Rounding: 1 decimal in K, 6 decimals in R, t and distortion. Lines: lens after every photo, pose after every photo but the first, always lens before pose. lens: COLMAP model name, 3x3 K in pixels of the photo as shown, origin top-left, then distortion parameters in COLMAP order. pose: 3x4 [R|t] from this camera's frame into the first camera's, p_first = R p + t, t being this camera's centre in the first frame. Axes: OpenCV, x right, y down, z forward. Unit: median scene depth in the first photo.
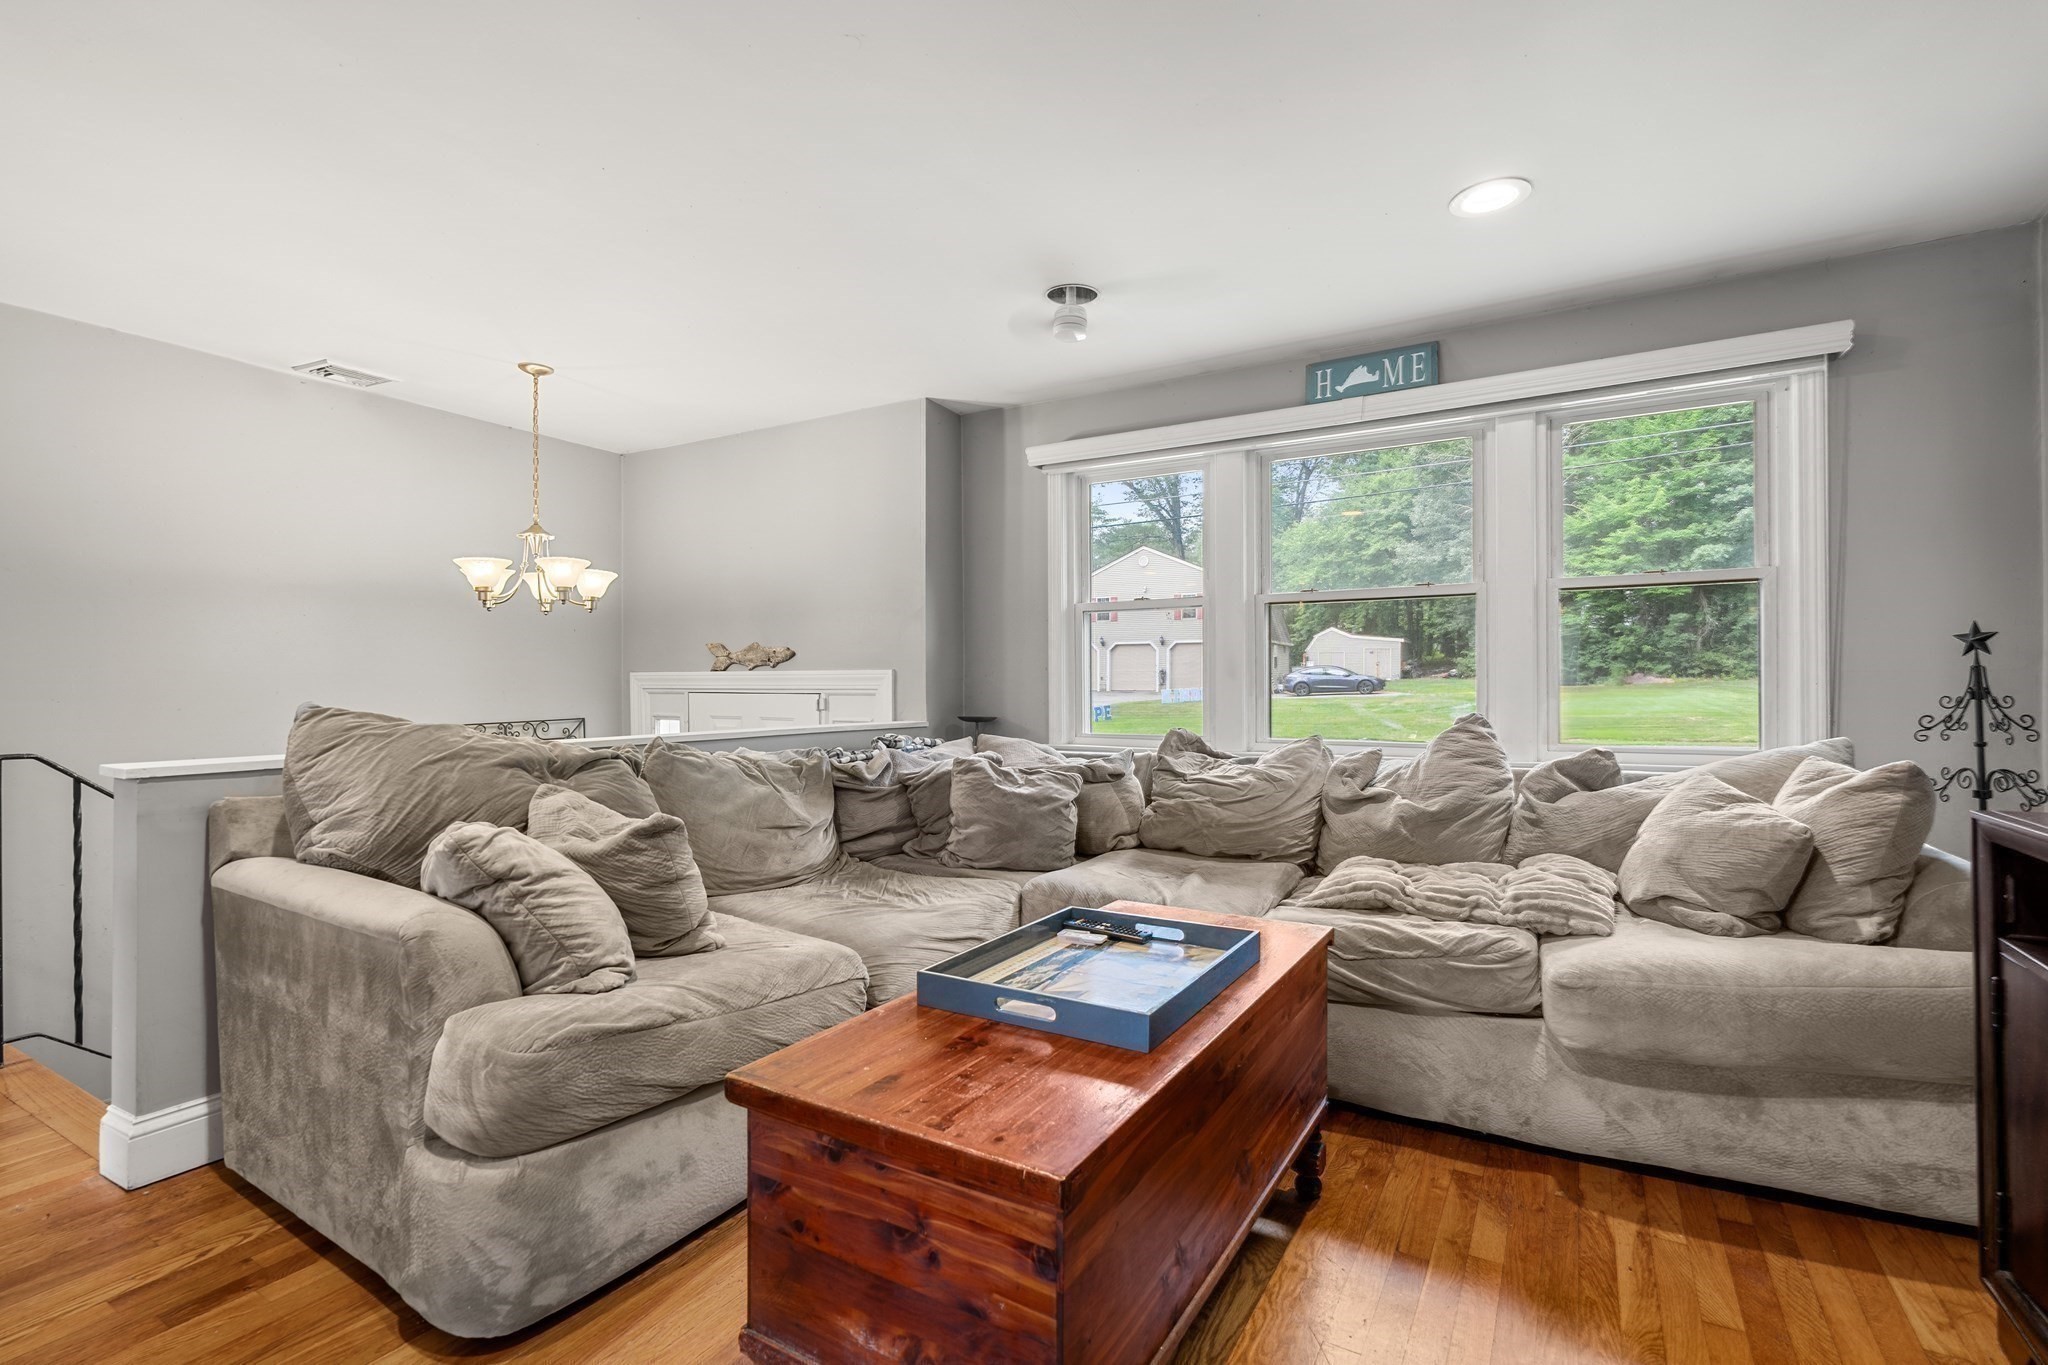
lens RADIAL K [[942.7, 0, 1024.1], [0, 942.7, 682.8], [0, 0, 1]] dist [-0.006090, 0.000994]
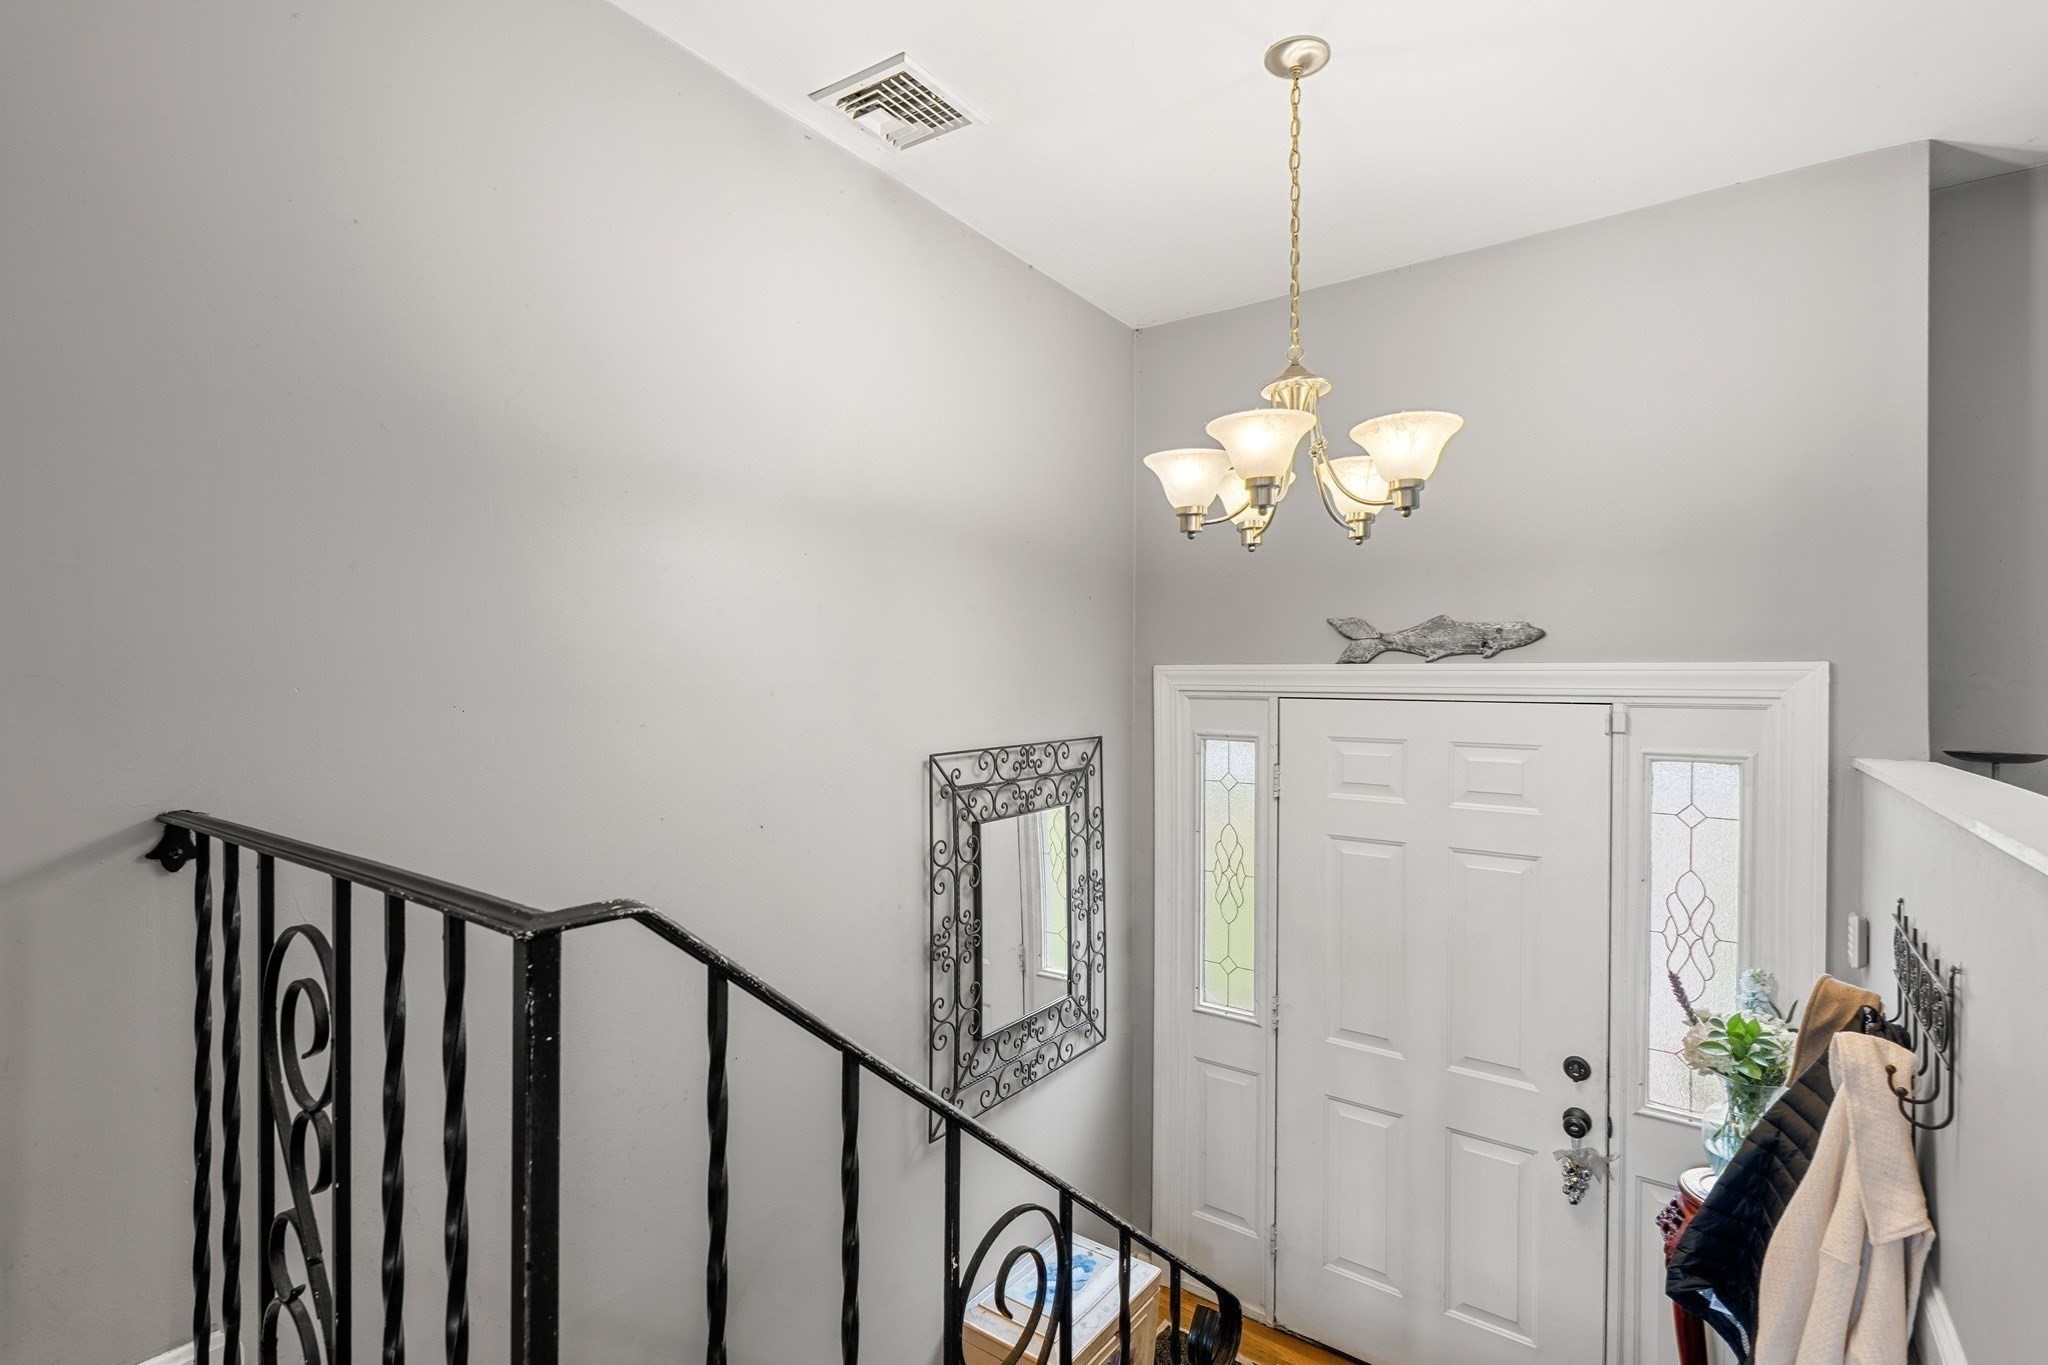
lens RADIAL K [[942.7, 0, 1021.8], [0, 942.7, 682.1], [0, 0, 1]] dist [-0.006090, 0.000994]
pose [[0.994649, 0.008589, -0.102958, -0.786994], [-0.008931, 0.999956, -0.002865, 0.005435], [0.102929, 0.003770, 0.994682, 0.623663]]
